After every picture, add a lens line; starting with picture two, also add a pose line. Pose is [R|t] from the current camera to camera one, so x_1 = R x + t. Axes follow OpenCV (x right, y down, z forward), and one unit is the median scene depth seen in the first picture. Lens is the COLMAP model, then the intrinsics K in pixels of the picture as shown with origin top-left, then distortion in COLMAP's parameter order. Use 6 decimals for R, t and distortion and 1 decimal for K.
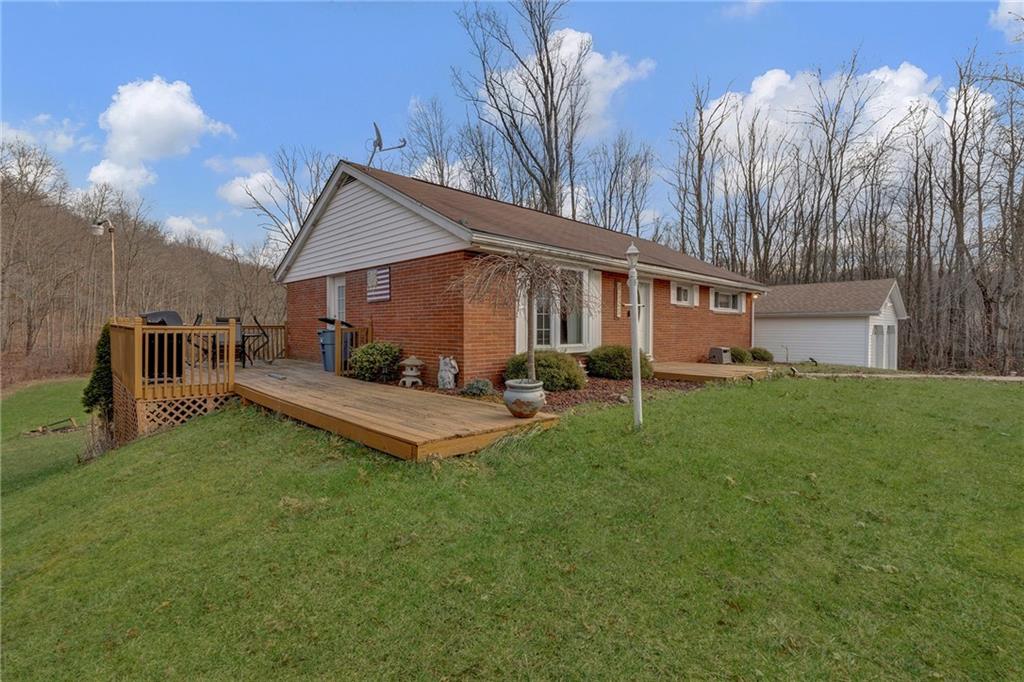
lens RADIAL K [[470.8, 0, 516.3], [0, 470.8, 327.5], [0, 0, 1]] dist [0.014441, 0.000192]
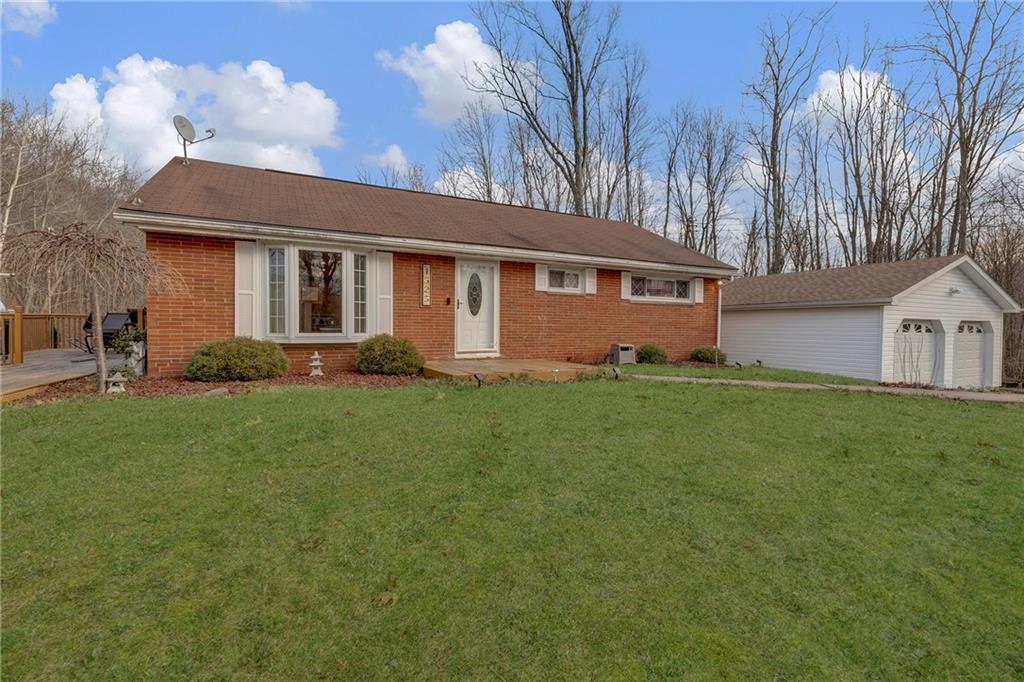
lens RADIAL K [[470.8, 0, 516.3], [0, 470.8, 327.5], [0, 0, 1]] dist [0.014441, 0.000192]
pose [[0.948106, 0.007045, -0.317876, 0.522633], [-0.007683, 0.999970, -0.000753, 0.015707], [0.317862, 0.003157, 0.948132, 0.173421]]
